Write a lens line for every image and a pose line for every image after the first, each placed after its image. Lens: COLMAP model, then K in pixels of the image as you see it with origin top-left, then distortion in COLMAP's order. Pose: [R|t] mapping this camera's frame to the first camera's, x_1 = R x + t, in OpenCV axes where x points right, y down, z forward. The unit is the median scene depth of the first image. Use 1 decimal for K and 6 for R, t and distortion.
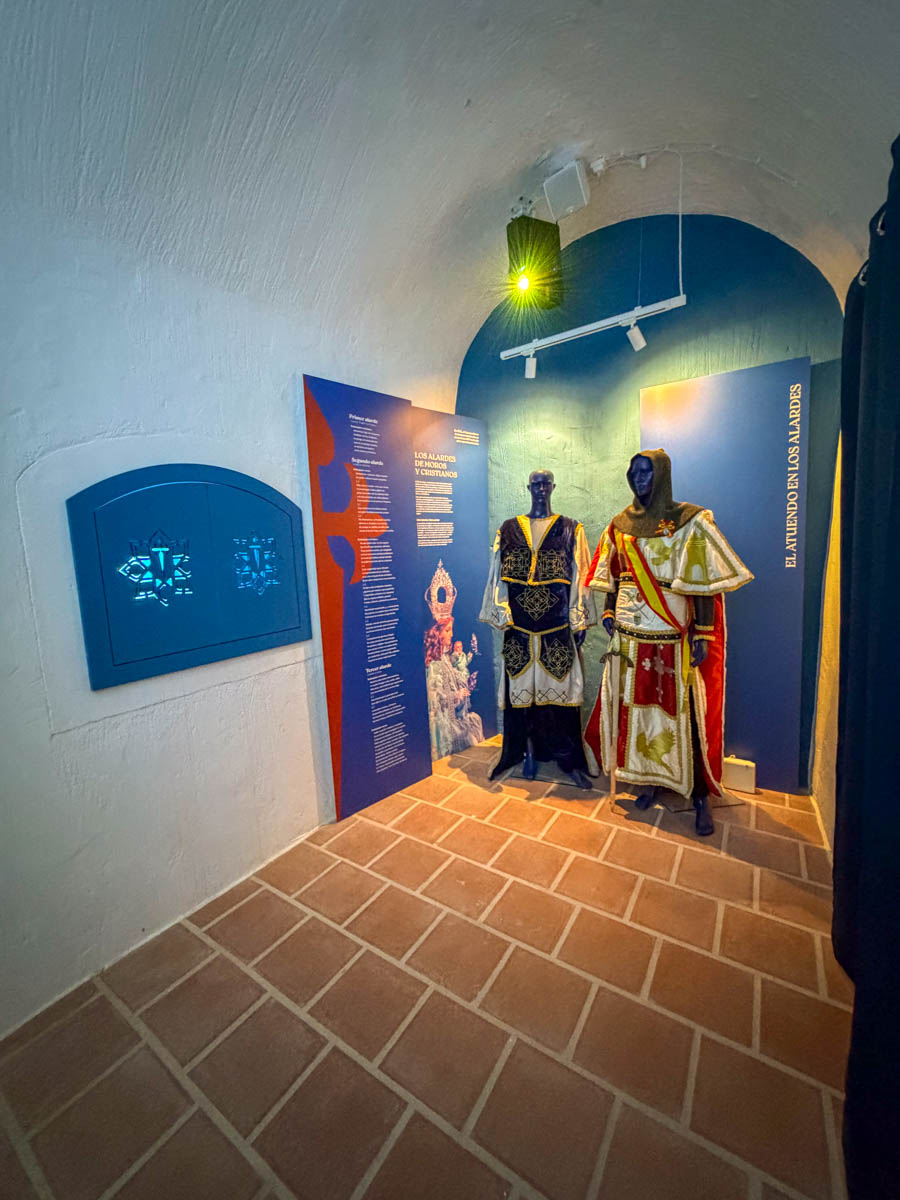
lens RADIAL K [[478.3, 0, 447.3], [0, 478.3, 601.5], [0, 0, 1]] dist [-0.000555, 0.000736]
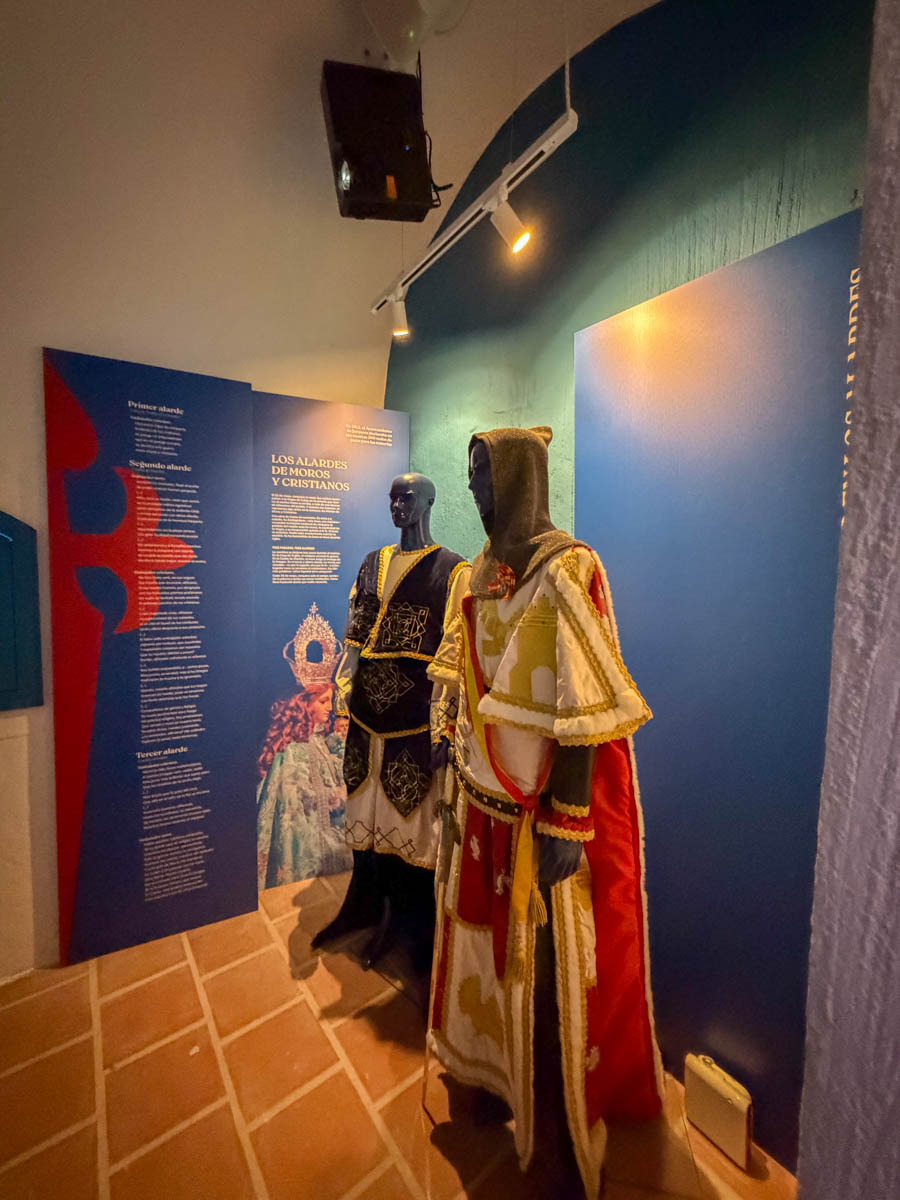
lens RADIAL K [[478.3, 0, 448.0], [0, 478.3, 600.8], [0, 0, 1]] dist [-0.000555, 0.000736]
pose [[0.949408, 0.065712, -0.307093, 0.447694], [-0.080834, 0.996049, -0.036772, -0.090550], [0.303463, 0.059736, 0.950969, 0.422580]]
